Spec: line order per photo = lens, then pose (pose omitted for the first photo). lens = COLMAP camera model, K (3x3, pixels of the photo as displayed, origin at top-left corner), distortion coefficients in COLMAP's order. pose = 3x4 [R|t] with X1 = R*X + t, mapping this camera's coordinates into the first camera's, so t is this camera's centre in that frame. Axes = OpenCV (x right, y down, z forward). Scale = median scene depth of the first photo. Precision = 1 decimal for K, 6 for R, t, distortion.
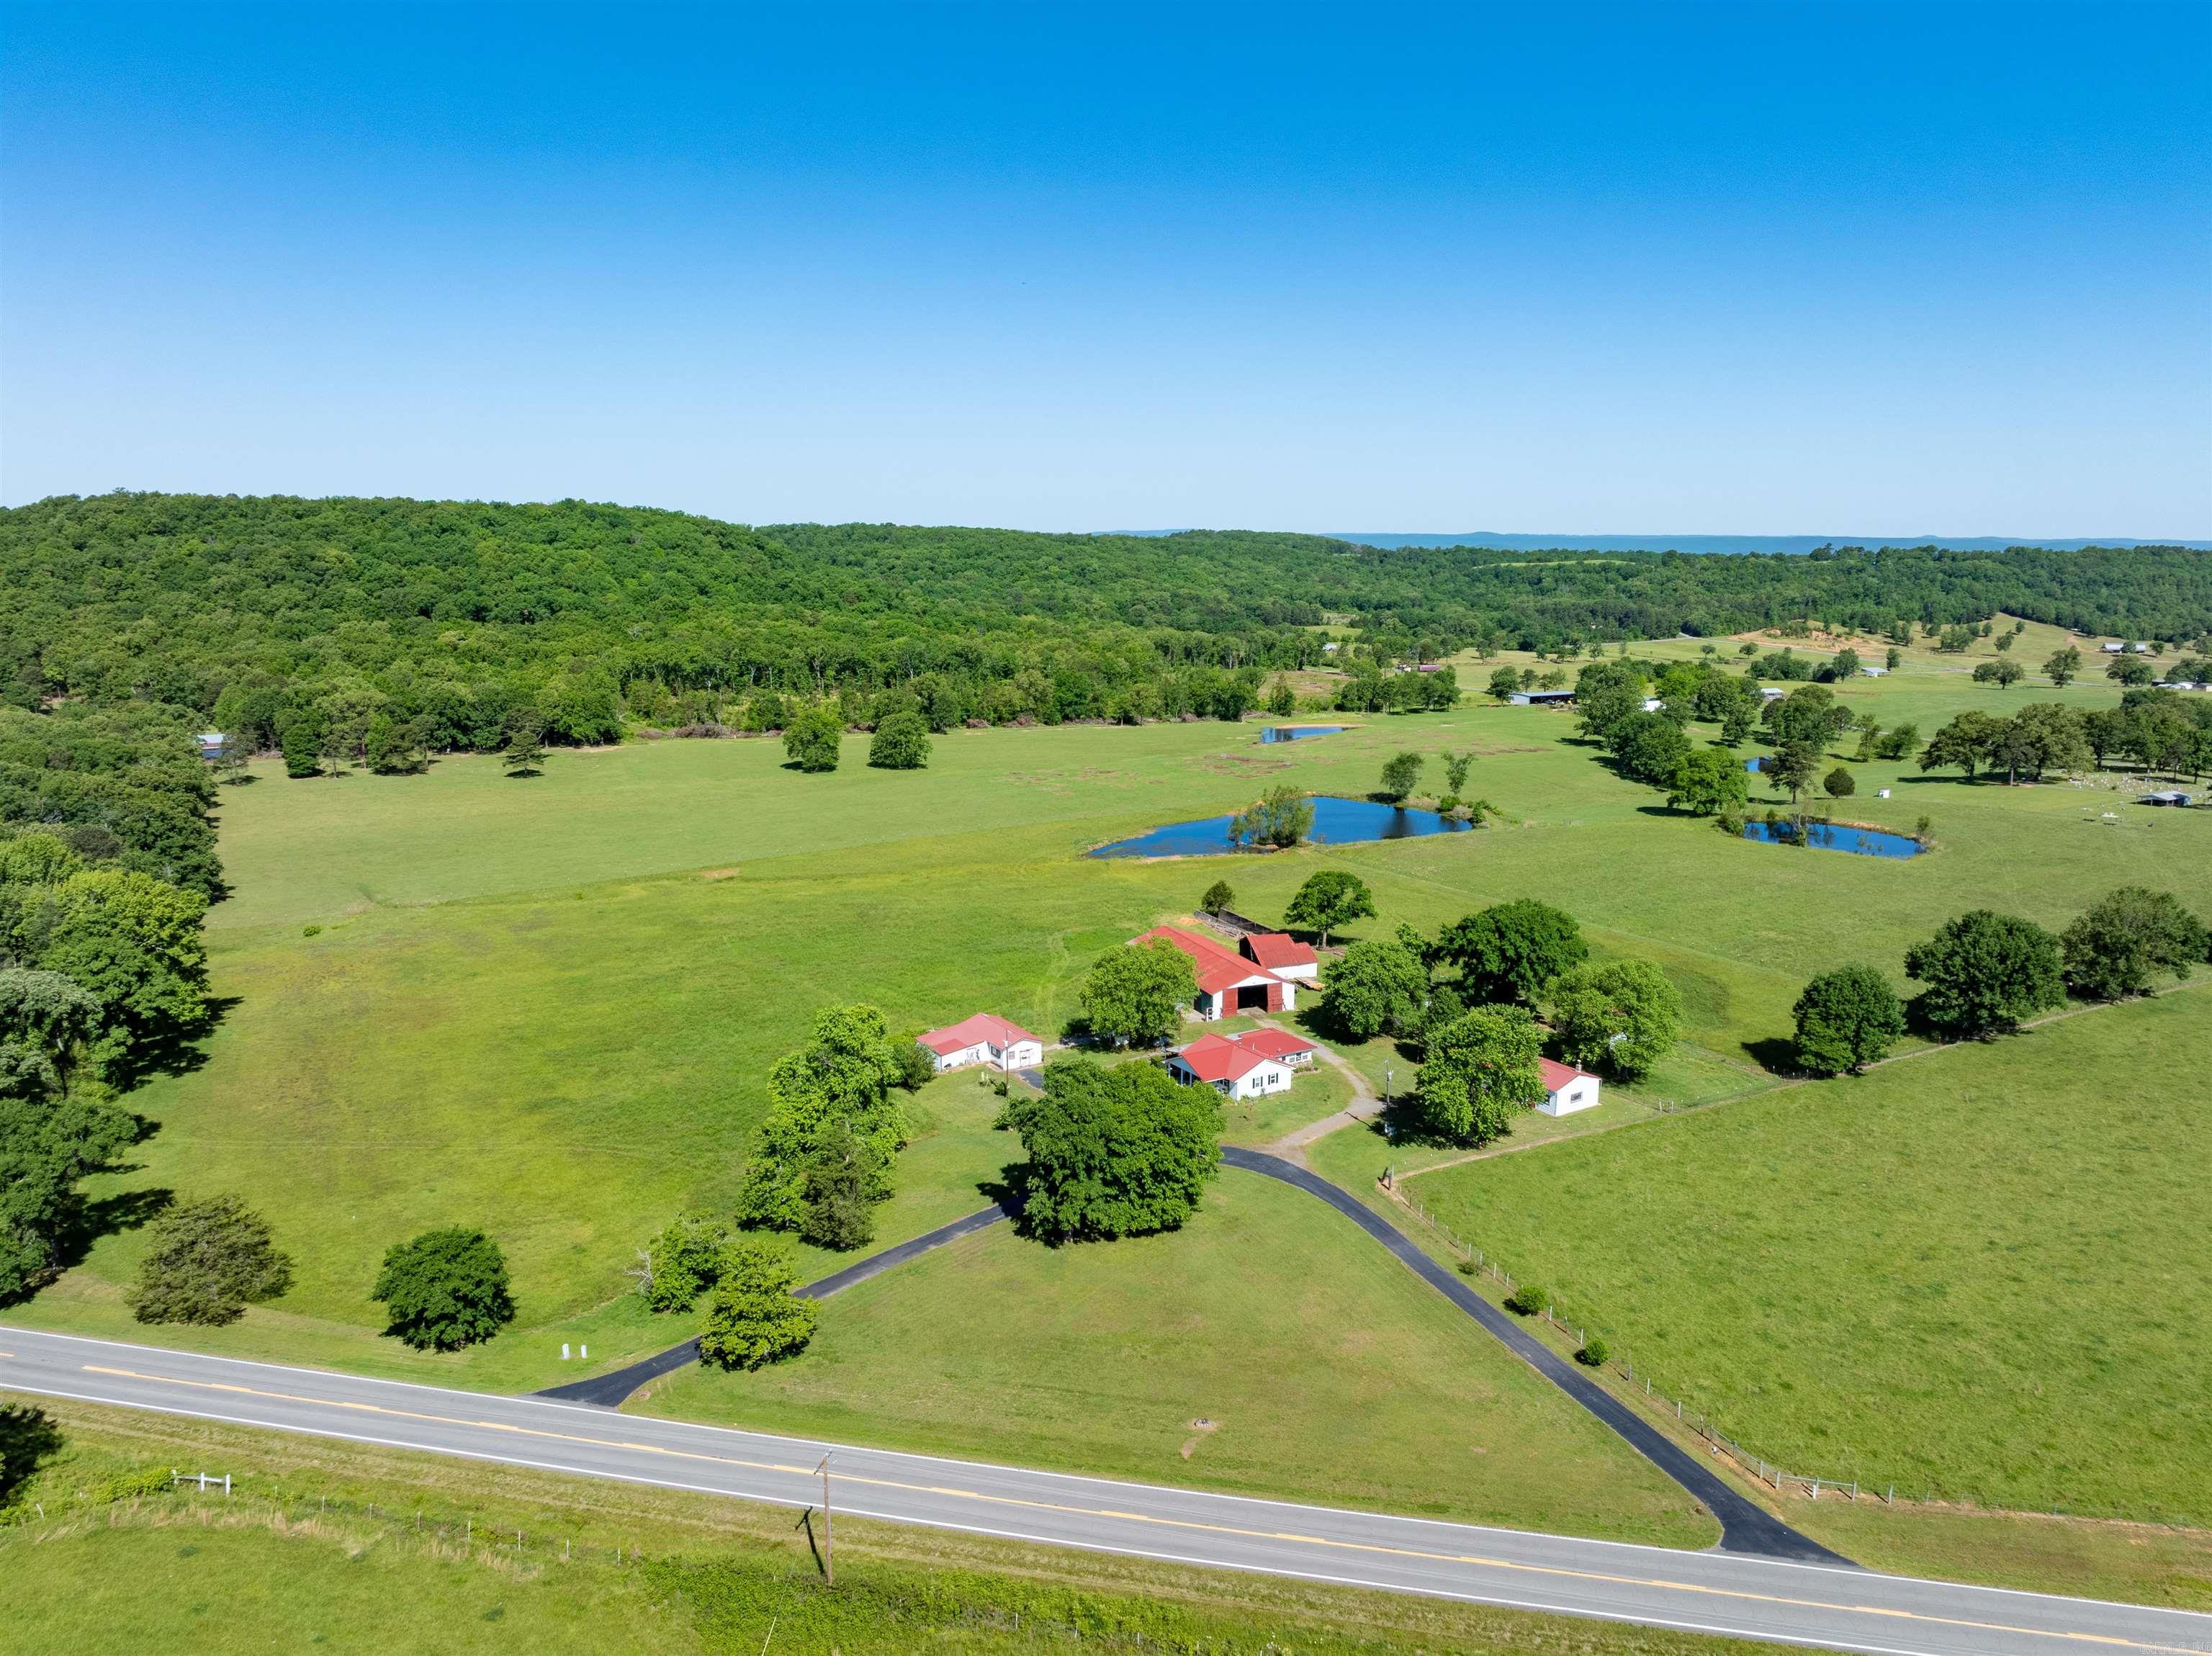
lens RADIAL K [[1557.0, 0, 1116.2], [0, 1557.0, 819.7], [0, 0, 1]] dist [-0.038444, 0.027485]
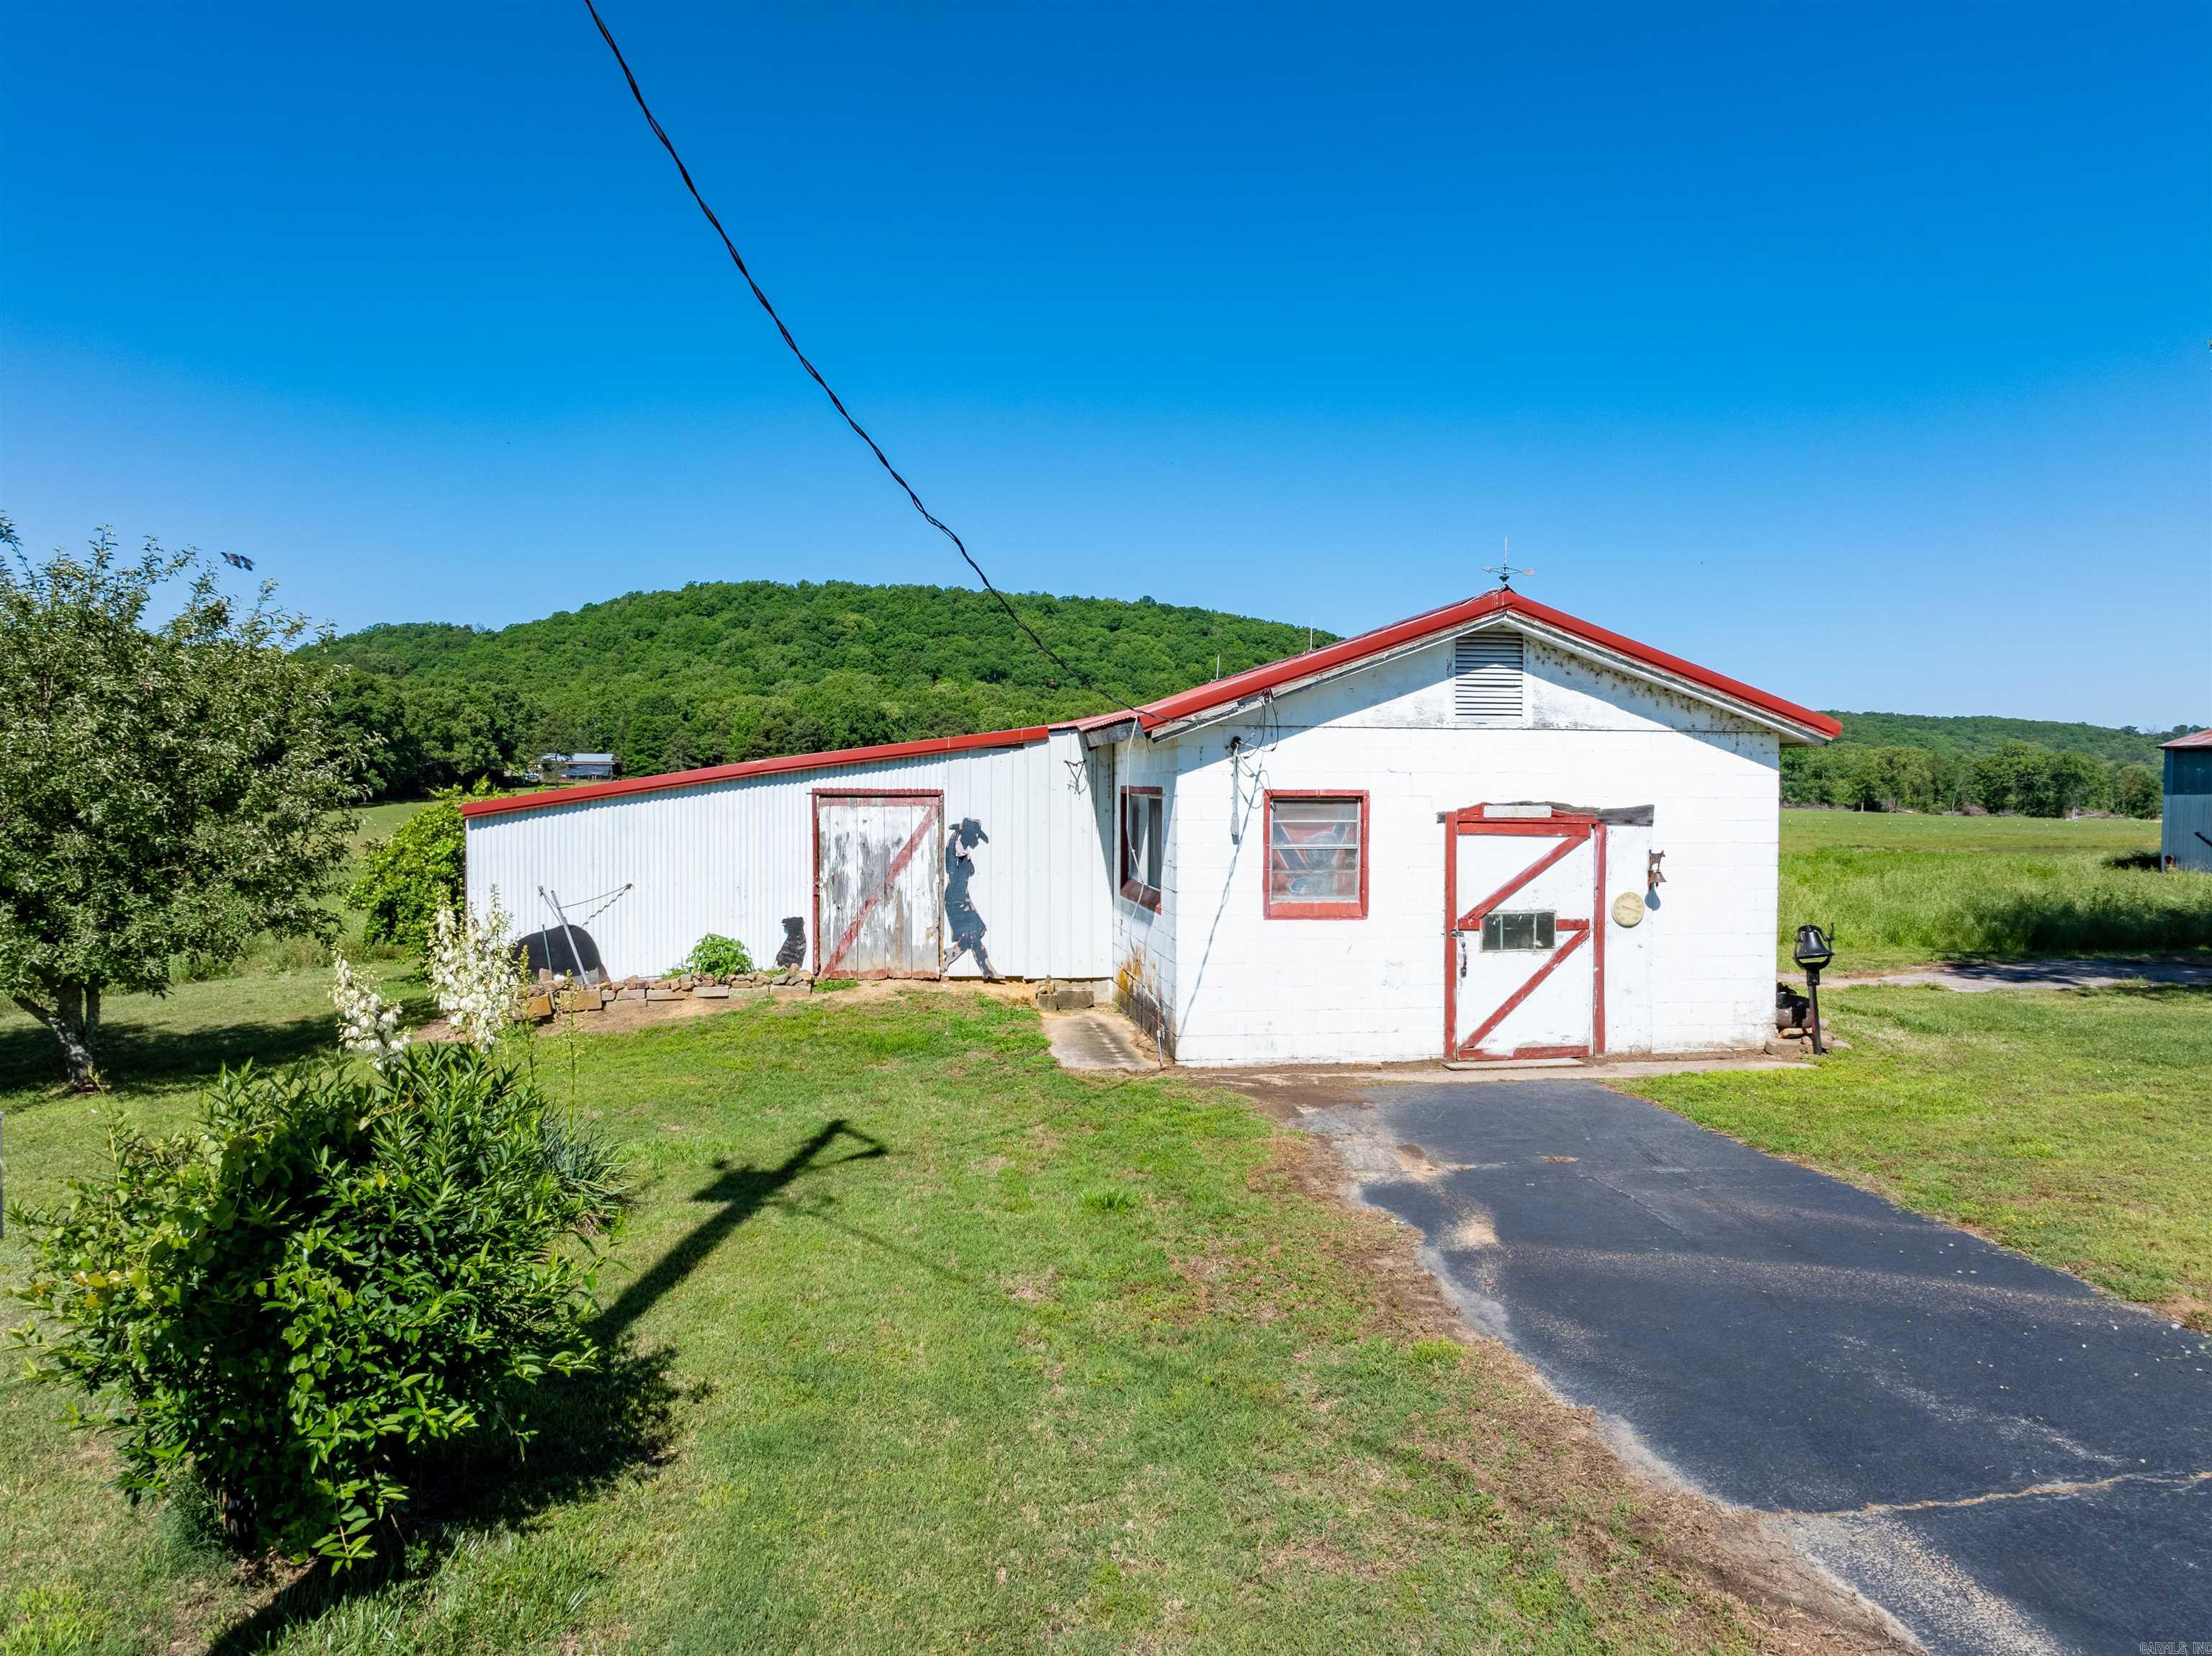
lens RADIAL K [[1555.6, 0, 1119.4], [0, 1555.6, 822.5], [0, 0, 1]] dist [-0.025696, 0.001589]
pose [[0.913003, 0.009338, -0.407847, -0.037967], [-0.071419, 0.987957, -0.137258, 0.128011], [0.401653, 0.154445, 0.902675, 0.748407]]
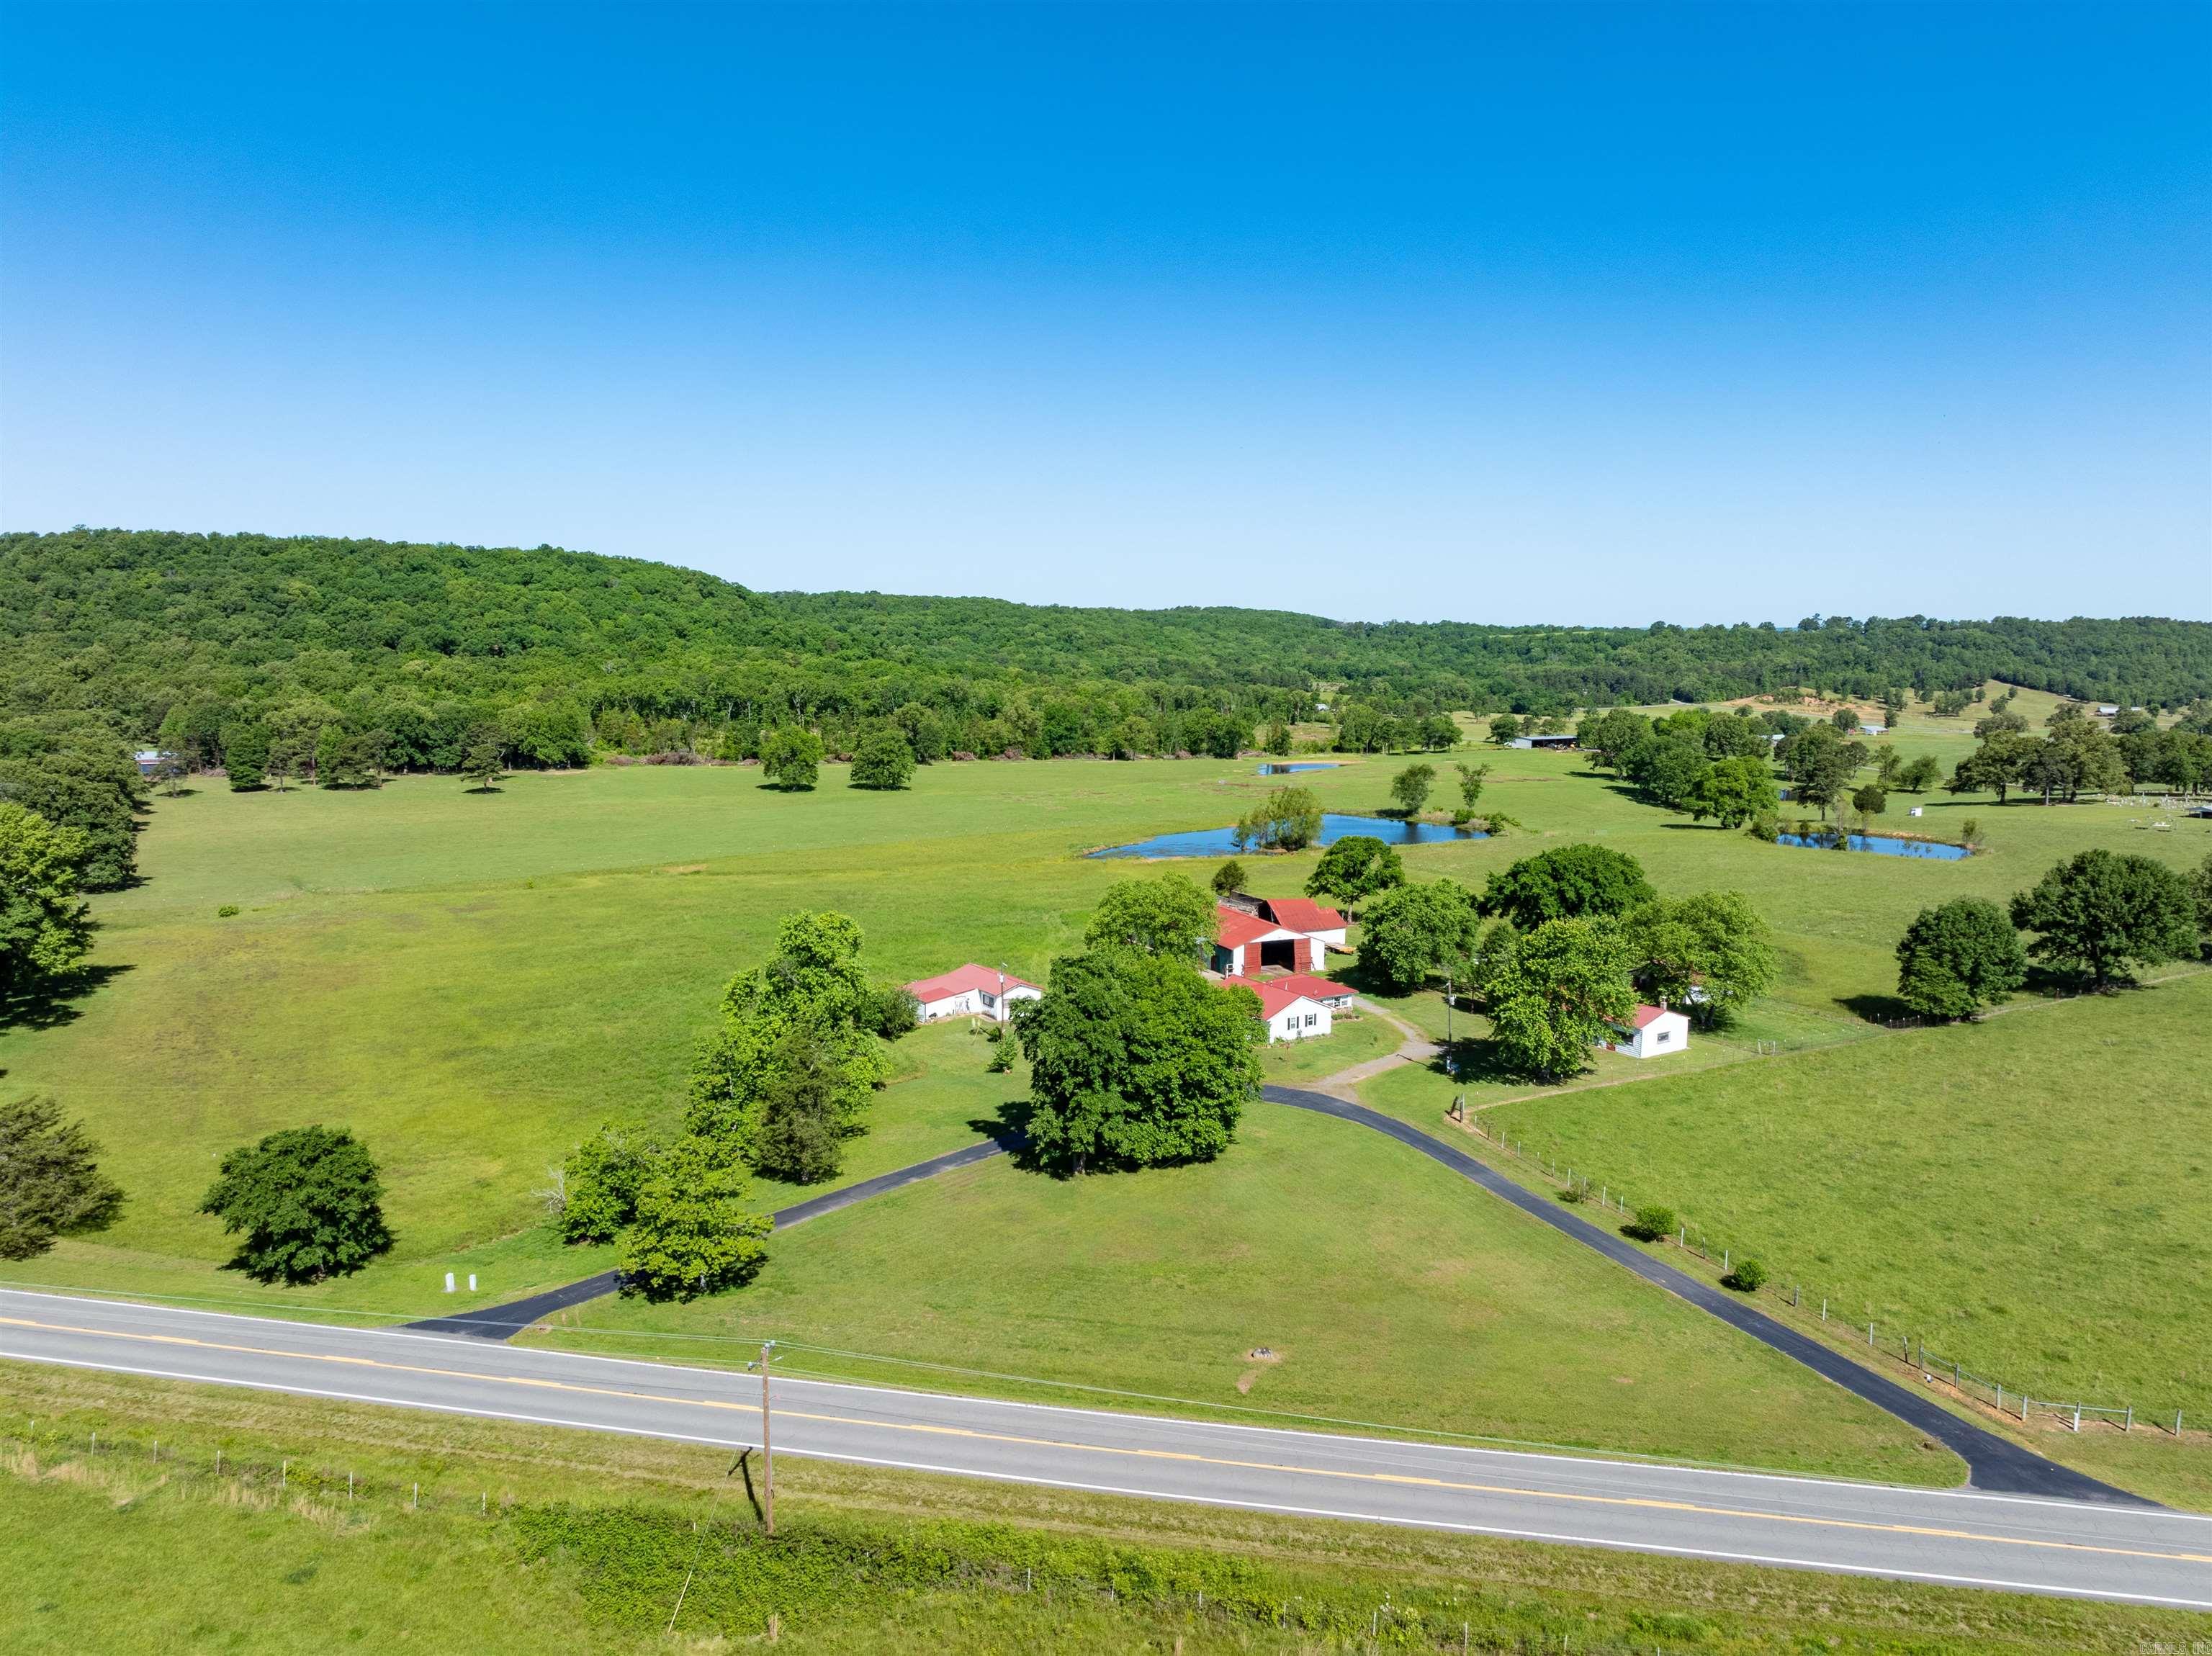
lens RADIAL K [[1557.0, 0, 1116.2], [0, 1557.0, 819.7], [0, 0, 1]] dist [-0.038444, 0.027485]
pose [[0.999945, -0.000496, 0.010499, -0.012061], [0.001115, 0.998256, -0.059016, 0.080384], [-0.010451, 0.059024, 0.998202, 0.100622]]
